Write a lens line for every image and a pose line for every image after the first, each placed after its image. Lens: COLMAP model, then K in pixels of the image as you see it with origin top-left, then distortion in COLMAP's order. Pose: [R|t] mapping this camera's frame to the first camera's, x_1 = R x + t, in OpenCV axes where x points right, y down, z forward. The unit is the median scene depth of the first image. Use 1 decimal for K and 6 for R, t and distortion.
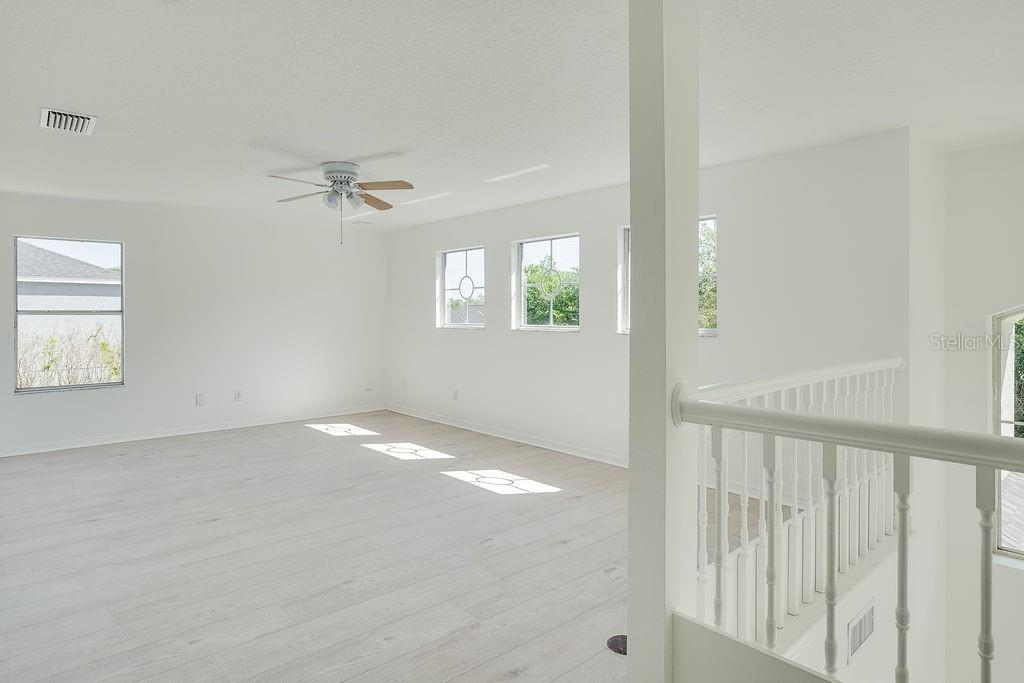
lens RADIAL K [[602.3, 0, 504.4], [0, 602.3, 318.6], [0, 0, 1]] dist [-0.015559, -0.000462]
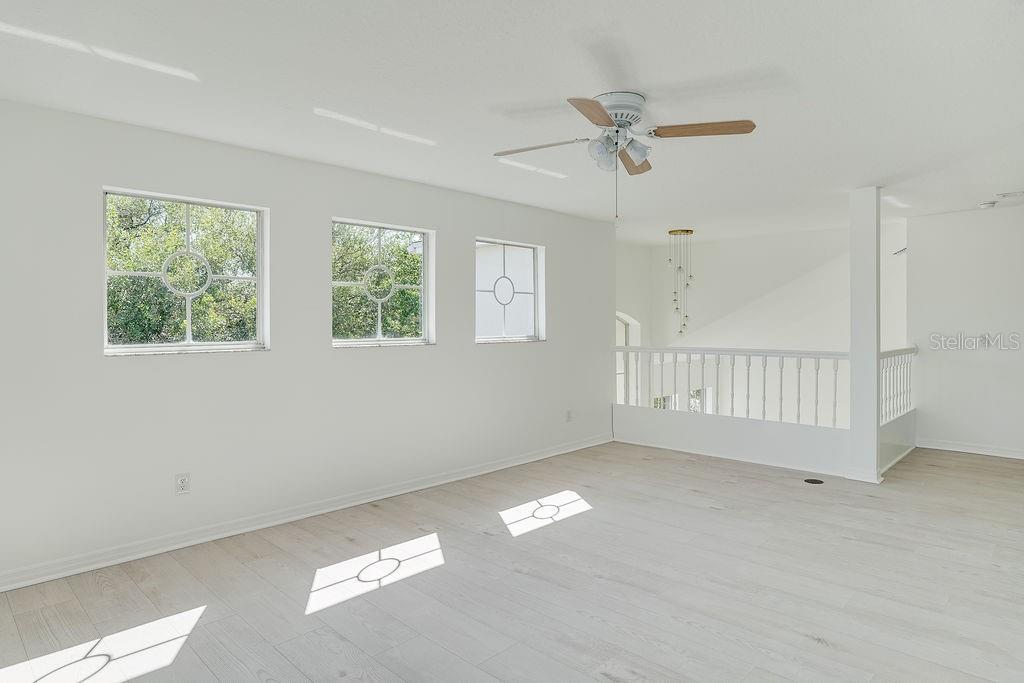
lens RADIAL K [[602.3, 0, 504.4], [0, 602.3, 318.6], [0, 0, 1]] dist [-0.015559, -0.000462]
pose [[-0.101347, 0.011389, 0.994786, -0.938782], [0.005892, 0.999924, -0.010847, -0.007644], [-0.994834, 0.004762, -0.101406, 1.199667]]
